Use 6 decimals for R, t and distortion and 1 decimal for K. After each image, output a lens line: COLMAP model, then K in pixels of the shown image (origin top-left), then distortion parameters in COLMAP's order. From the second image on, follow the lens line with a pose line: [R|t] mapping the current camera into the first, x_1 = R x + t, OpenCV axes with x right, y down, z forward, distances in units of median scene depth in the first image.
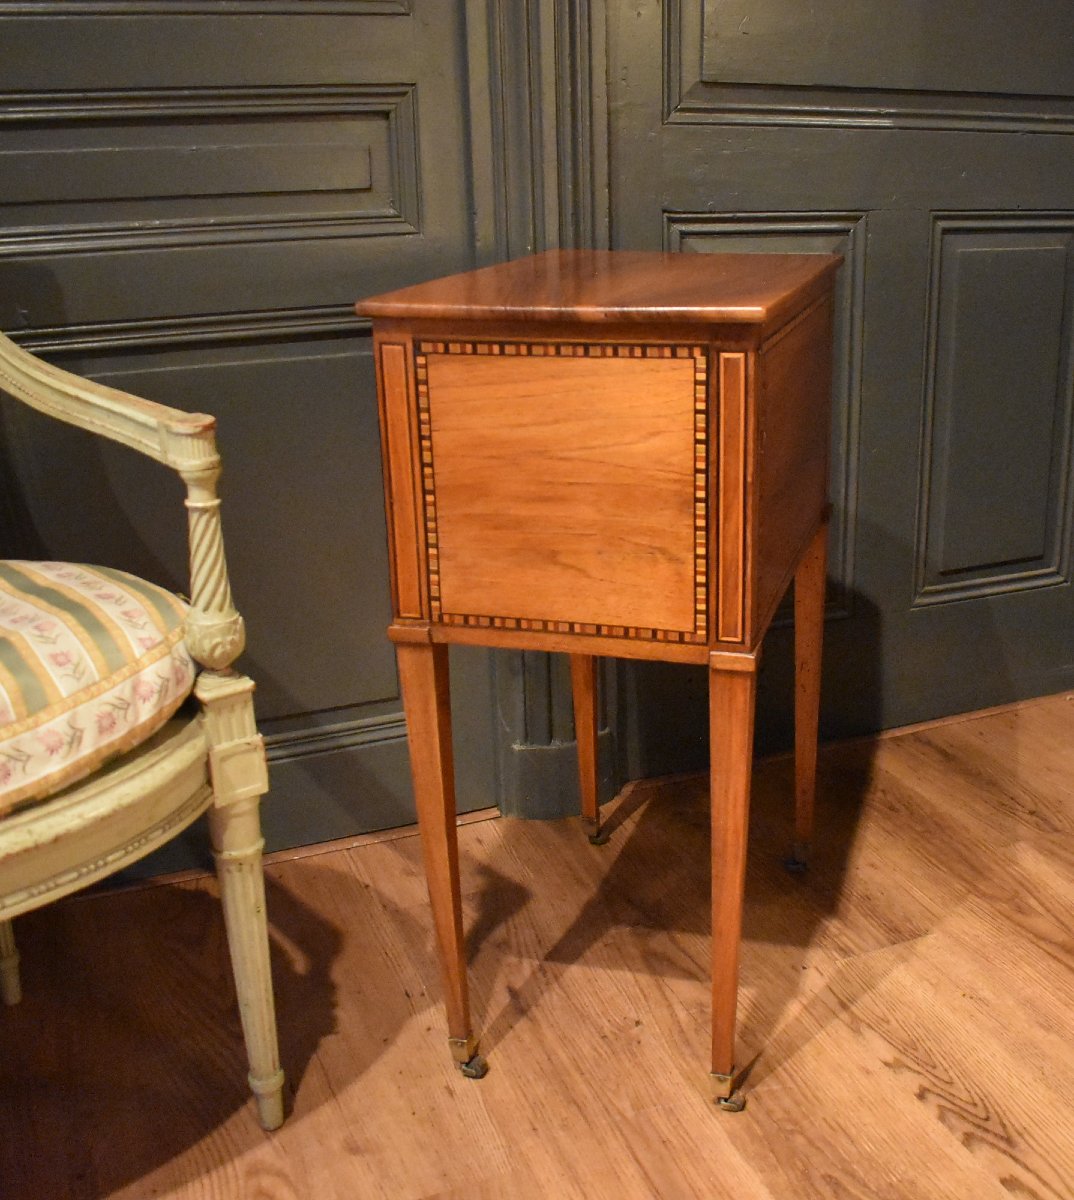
lens RADIAL K [[1385.6, 0, 662.9], [0, 1385.6, 603.5], [0, 0, 1]] dist [-0.104791, 0.014009]
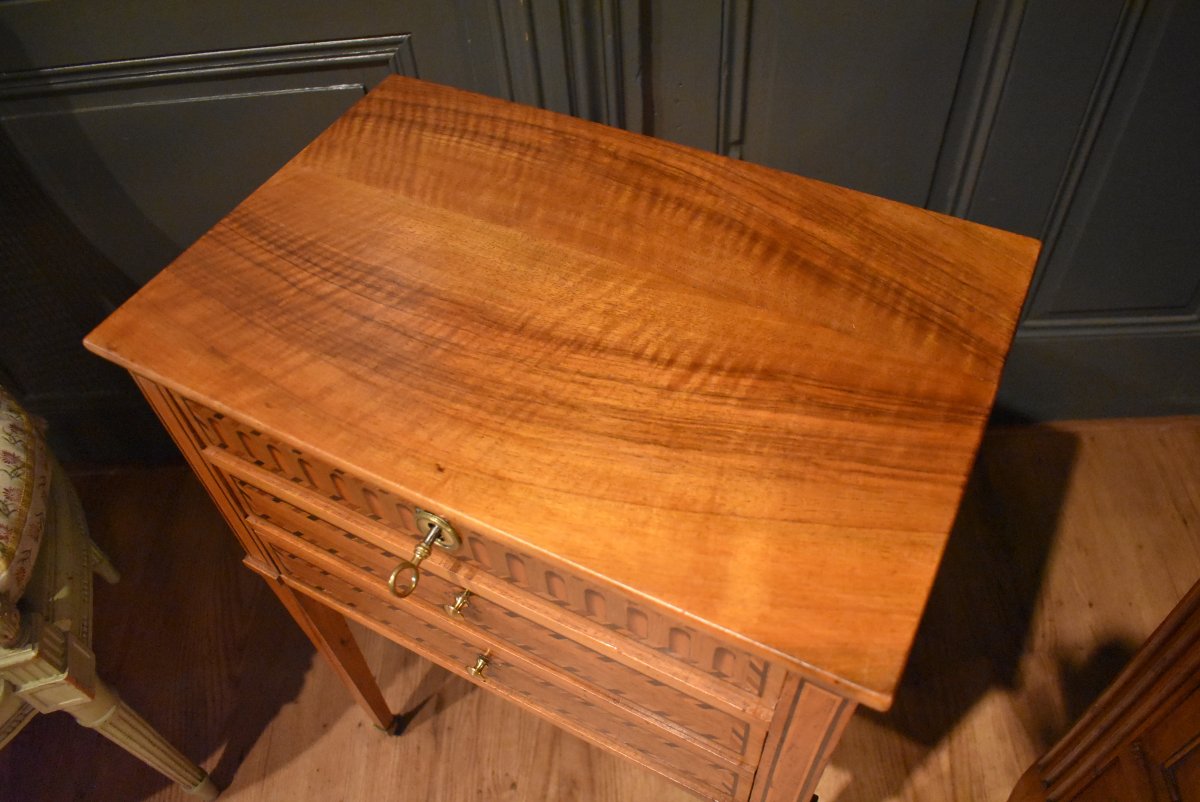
lens RADIAL K [[924.8, 0, 600.0], [0, 924.8, 401.0], [0, 0, 1]] dist [-0.107193, 0.023732]
pose [[0.910194, 0.286913, -0.298710, 0.216013], [-0.083958, 0.834042, 0.545275, -0.459678], [0.405584, -0.471227, 0.783229, 0.674063]]
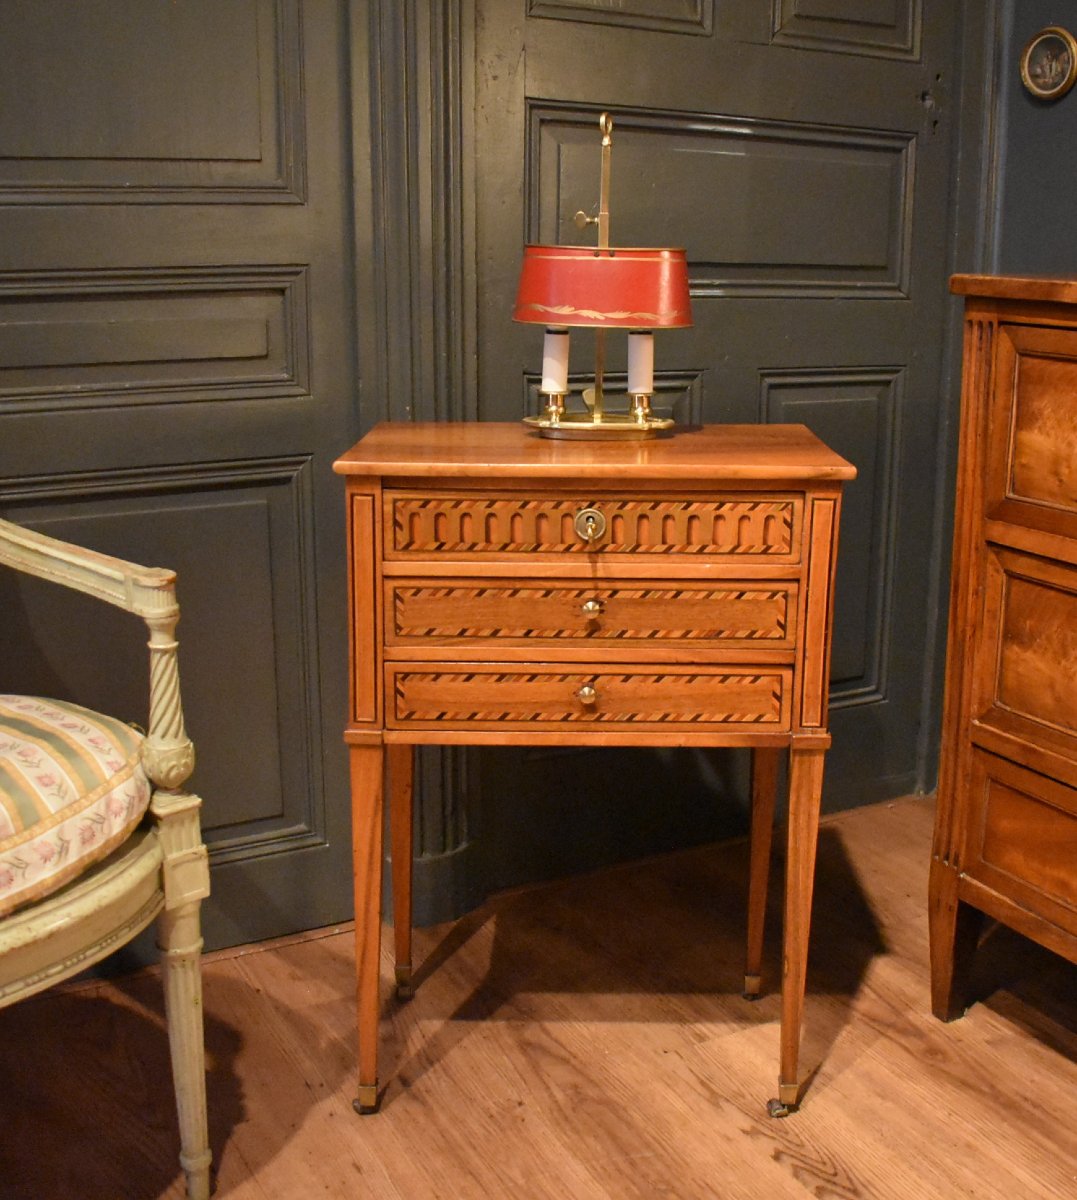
lens RADIAL K [[1425.5, 0, 565.7], [0, 1425.5, 606.8], [0, 0, 1]] dist [-0.091429, -0.031341]
pose [[0.997495, -0.007553, 0.070337, -0.068433], [0.013160, 0.996741, -0.079593, -0.004764], [-0.069506, 0.080319, 0.994343, -0.195903]]
